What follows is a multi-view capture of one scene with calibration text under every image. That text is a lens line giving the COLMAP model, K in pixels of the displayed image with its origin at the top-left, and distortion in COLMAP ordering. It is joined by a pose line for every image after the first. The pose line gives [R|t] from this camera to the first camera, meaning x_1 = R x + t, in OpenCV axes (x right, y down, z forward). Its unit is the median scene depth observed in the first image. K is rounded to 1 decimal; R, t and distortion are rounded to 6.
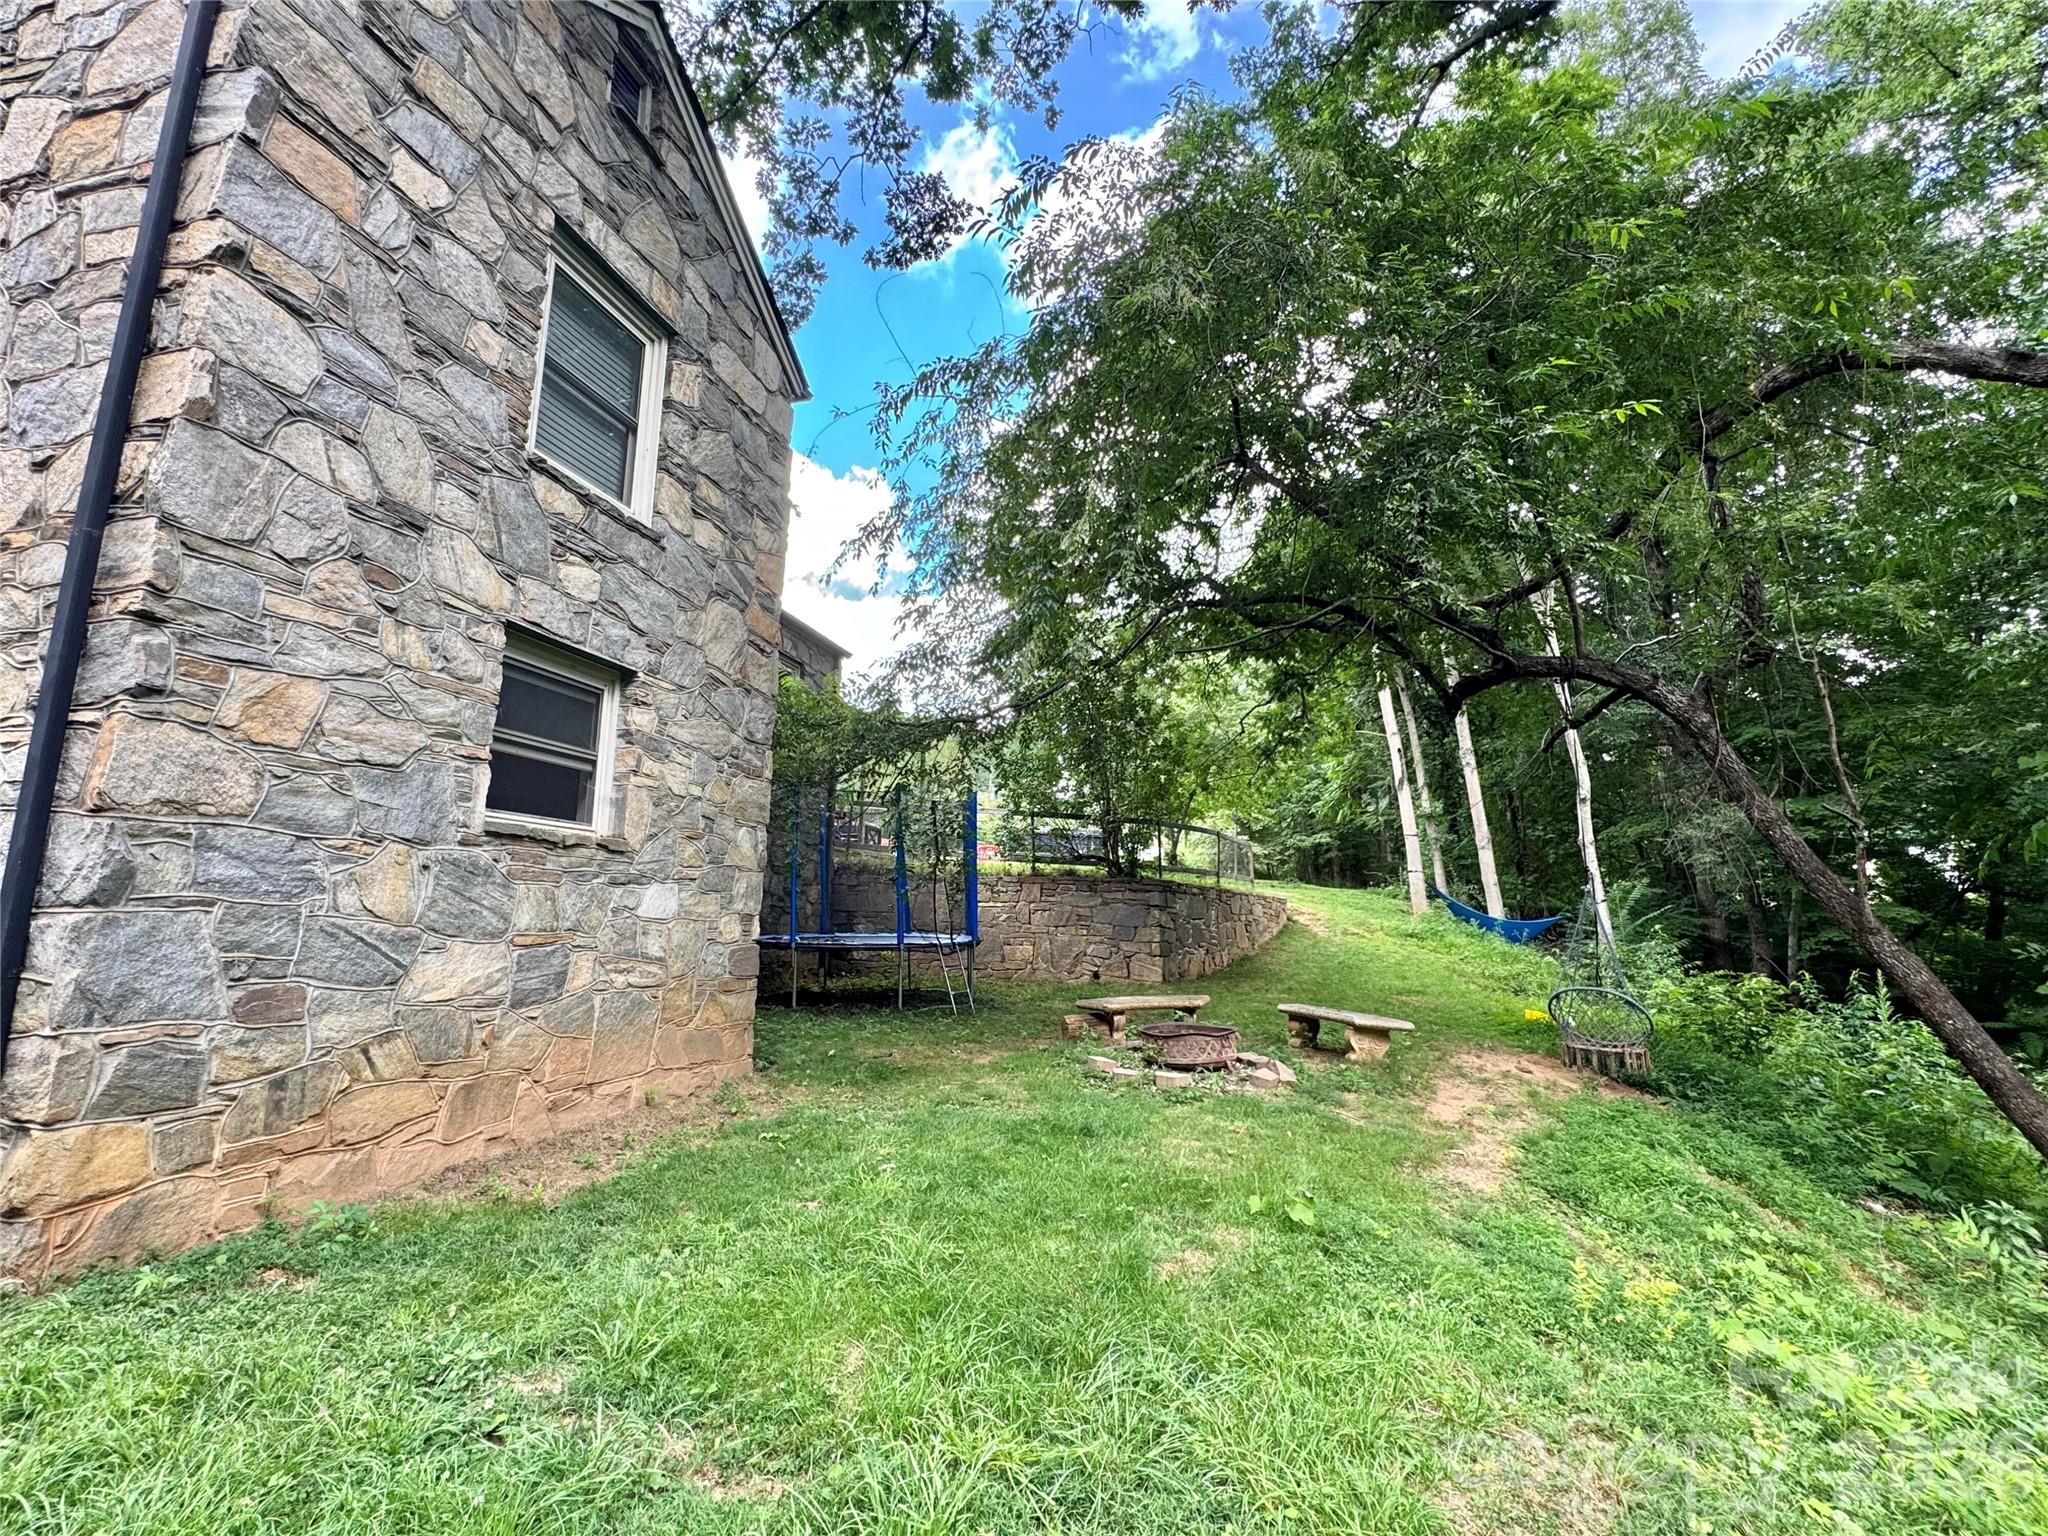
lens RADIAL K [[918.0, 0, 1023.5], [0, 918.0, 757.7], [0, 0, 1]] dist [-0.003489, 0.001484]
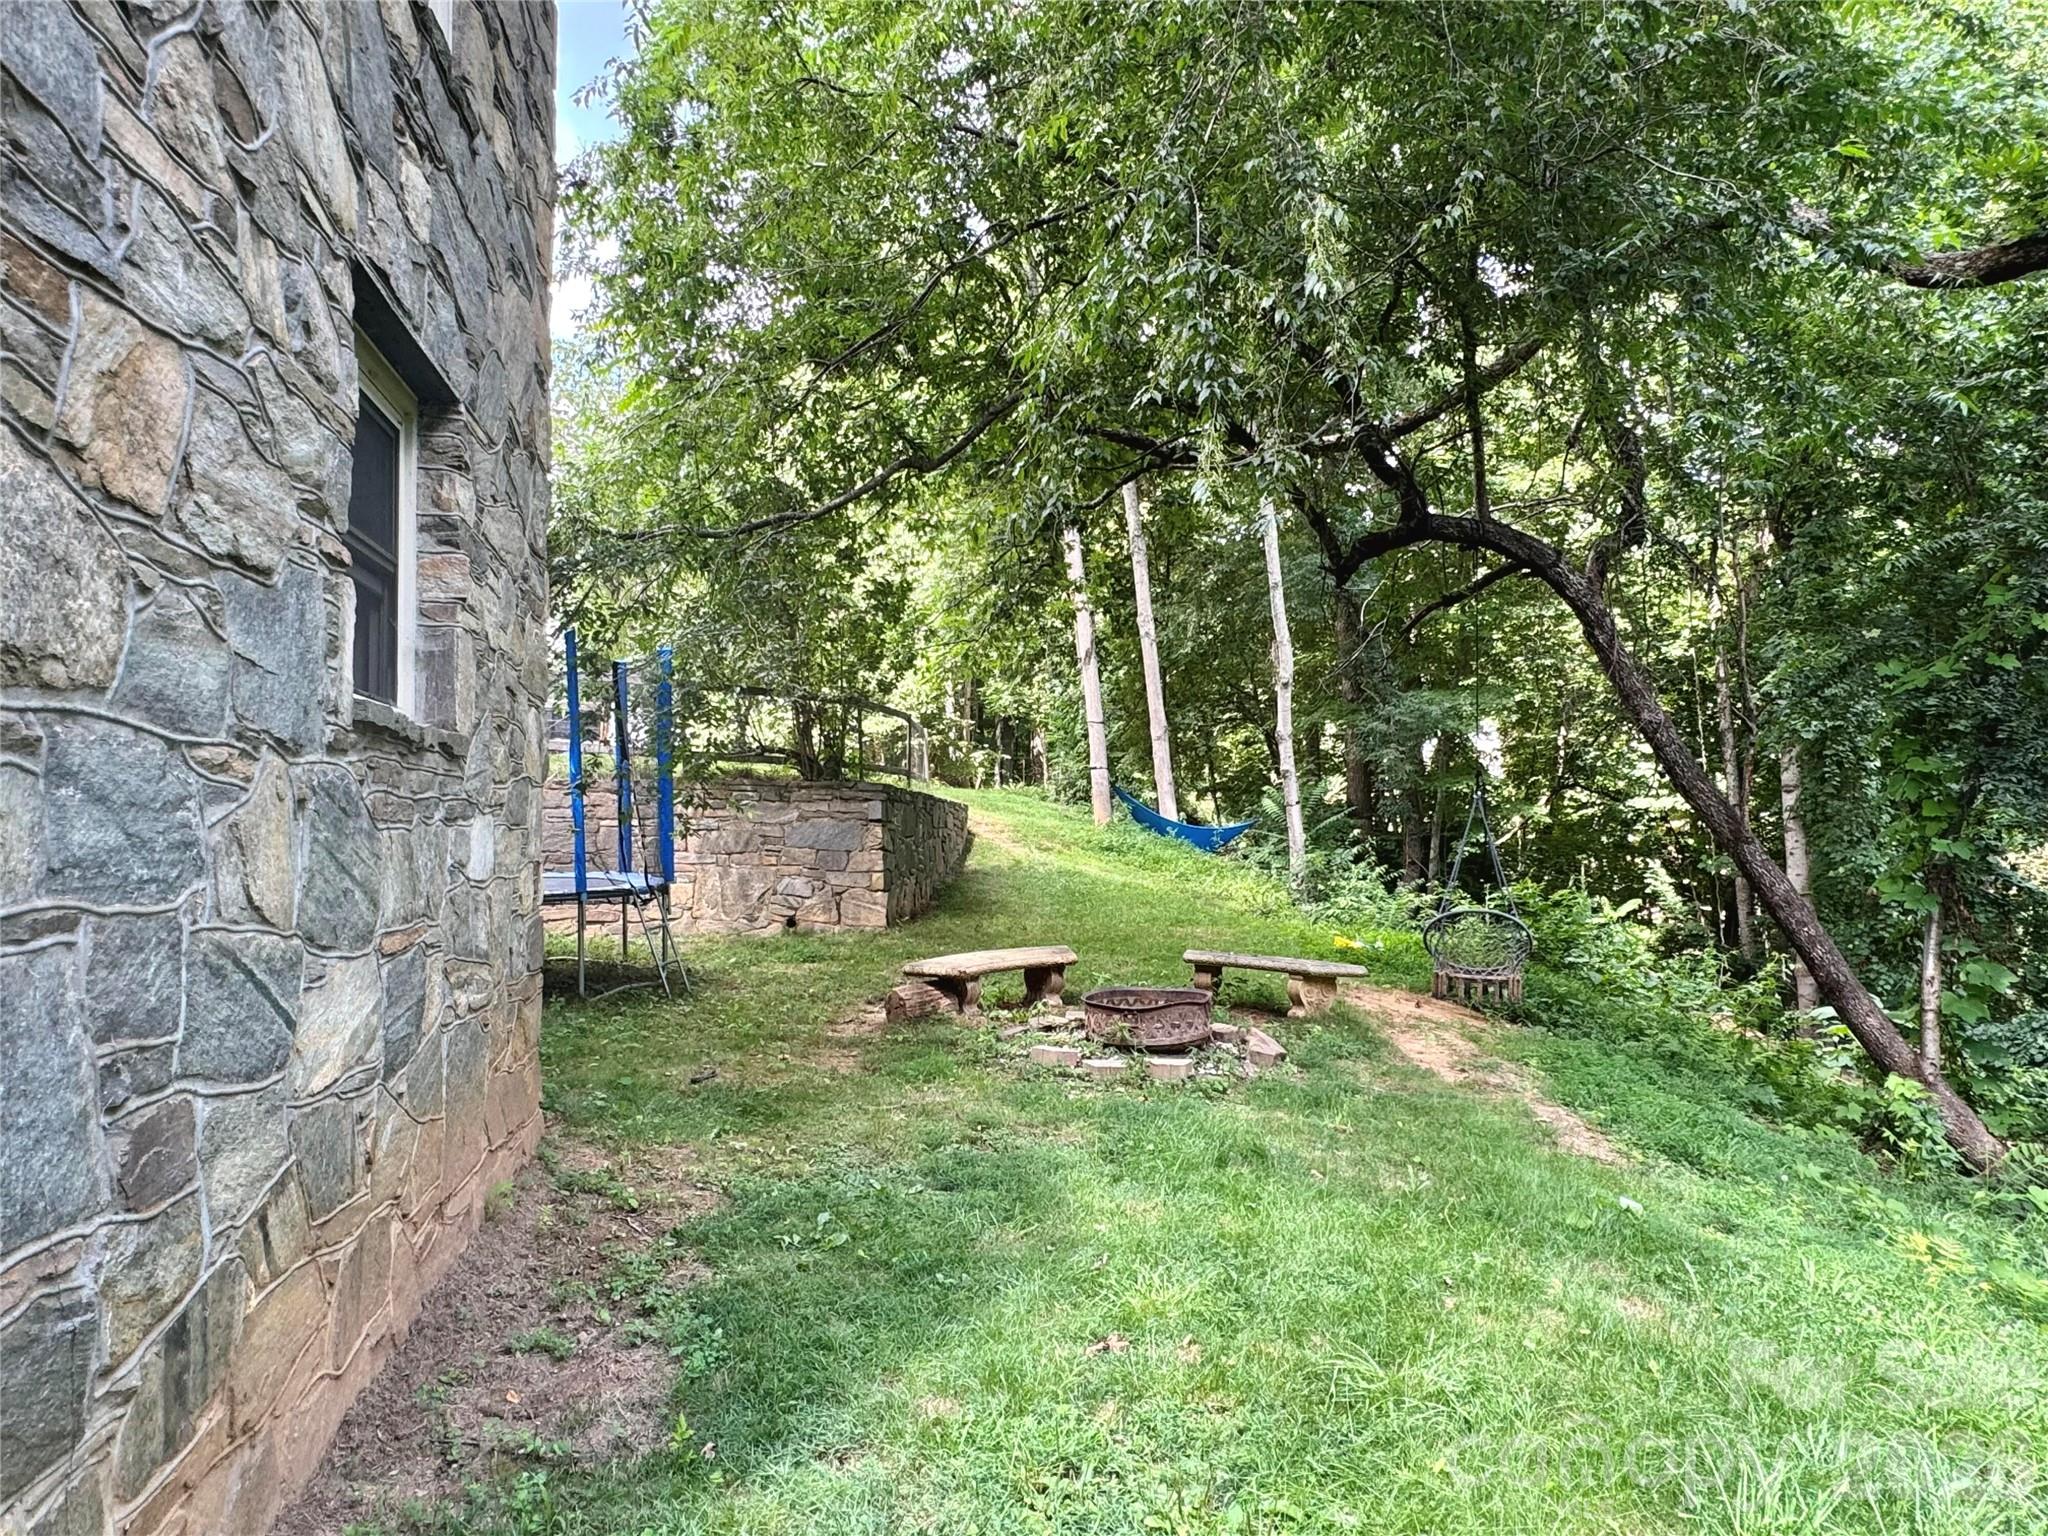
lens RADIAL K [[1271.6, 0, 1014.4], [0, 1271.6, 761.8], [0, 0, 1]] dist [0.019813, 0.001682]
pose [[0.900530, 0.000890, 0.434793, -0.545537], [-0.054325, 0.992392, 0.110486, 0.009867], [-0.431387, -0.123116, 0.893727, 0.260828]]
